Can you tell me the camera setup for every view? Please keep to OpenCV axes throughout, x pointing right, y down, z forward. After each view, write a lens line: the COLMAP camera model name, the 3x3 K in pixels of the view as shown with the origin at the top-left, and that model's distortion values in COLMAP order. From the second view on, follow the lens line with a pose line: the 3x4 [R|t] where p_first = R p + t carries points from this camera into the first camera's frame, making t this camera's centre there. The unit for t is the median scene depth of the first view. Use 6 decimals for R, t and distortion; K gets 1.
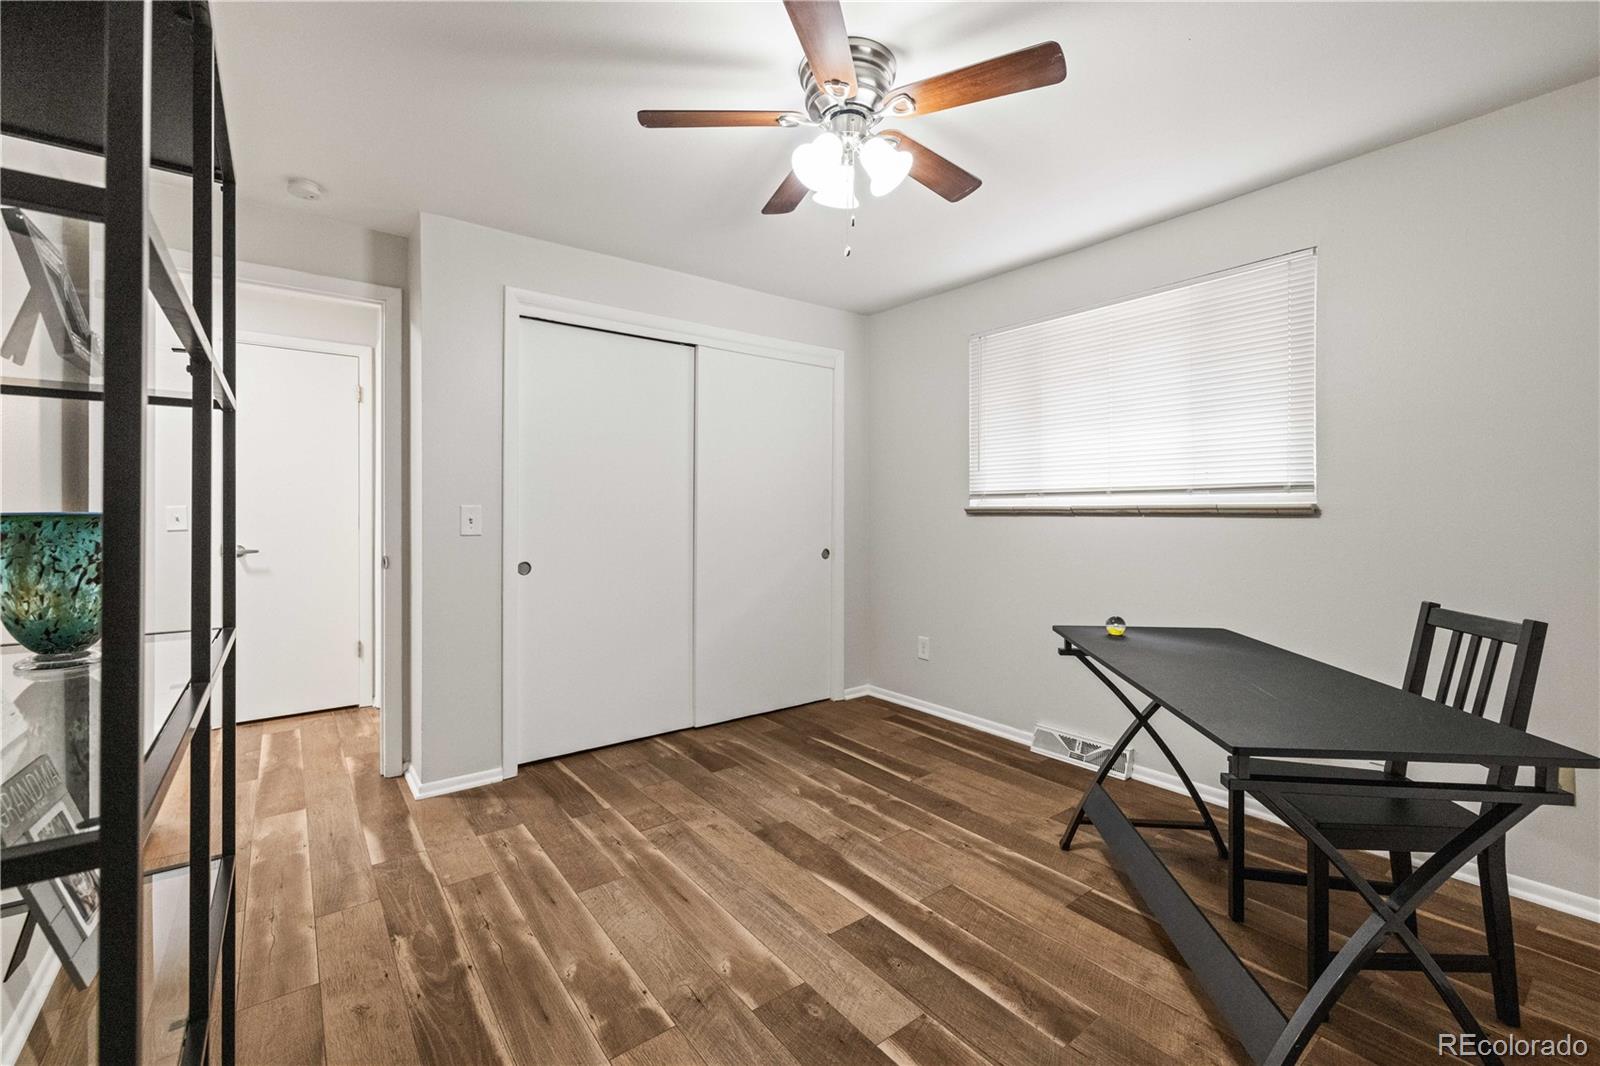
lens RADIAL K [[683.6, 0, 808.2], [0, 683.6, 517.2], [0, 0, 1]] dist [0.004374, 0.000079]
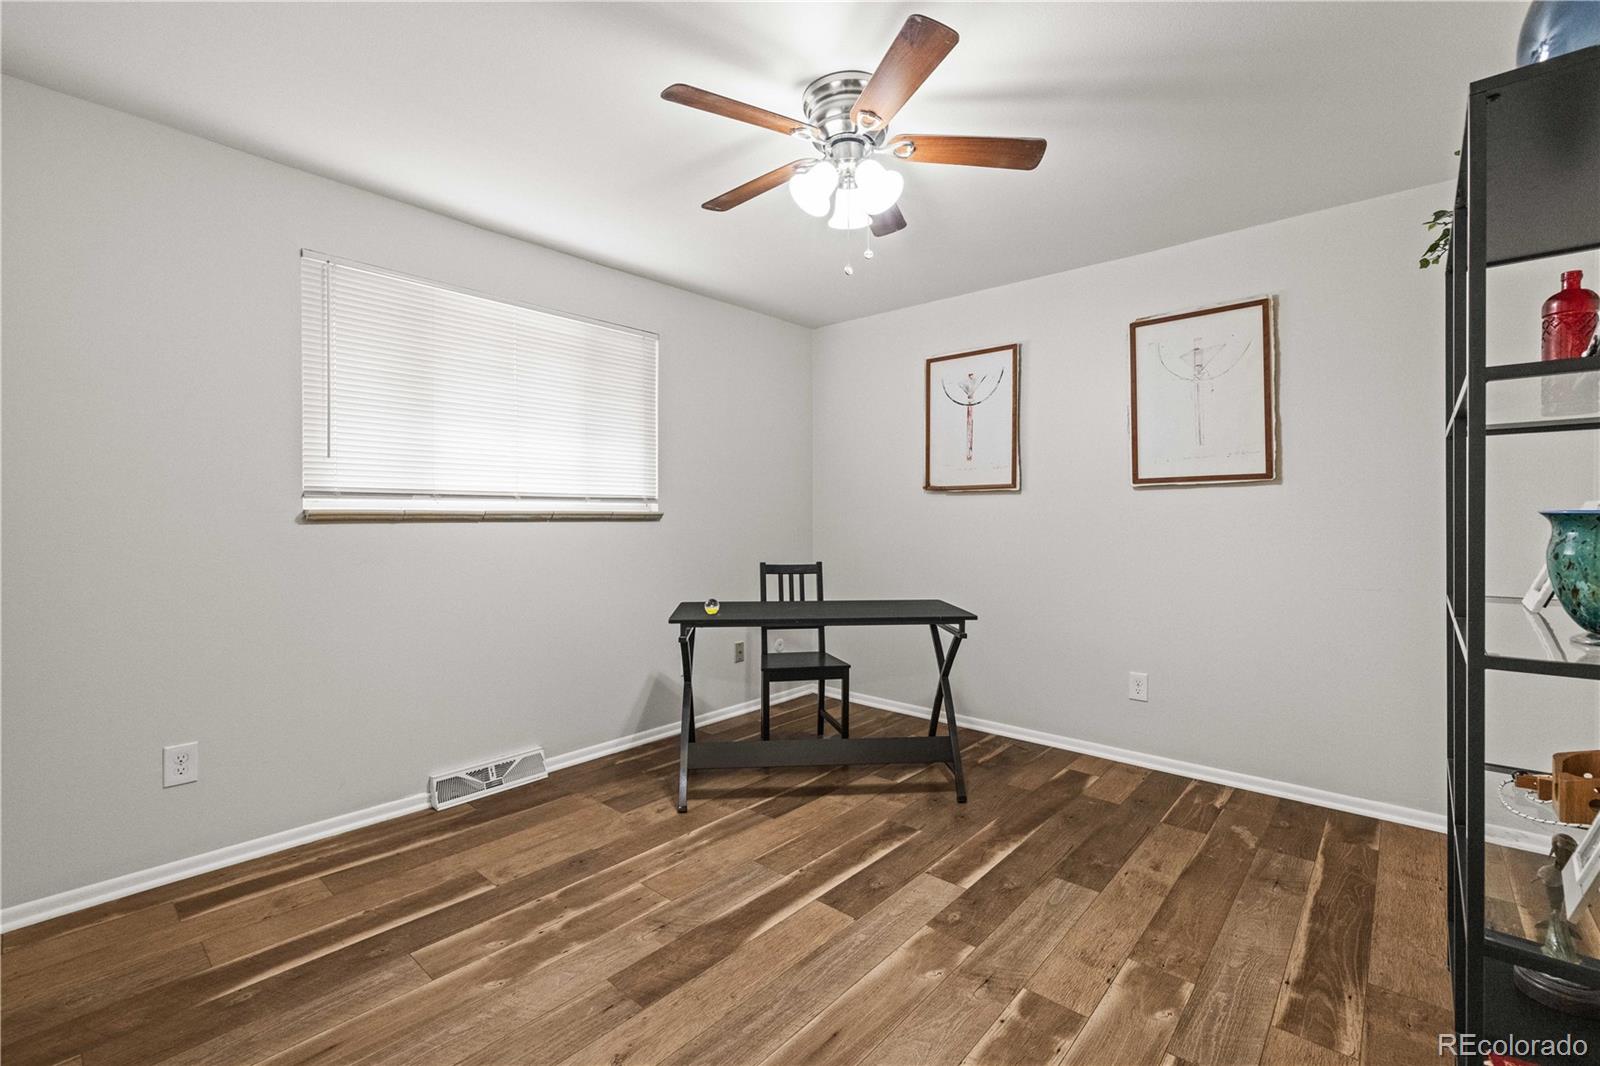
lens RADIAL K [[684.8, 0, 806.0], [0, 684.8, 529.2], [0, 0, 1]] dist [0.001570, -0.001713]
pose [[-0.191201, -0.014340, 0.981446, -0.736381], [0.010772, 0.999802, 0.016706, -0.003531], [-0.981492, 0.013766, -0.191009, 0.957178]]
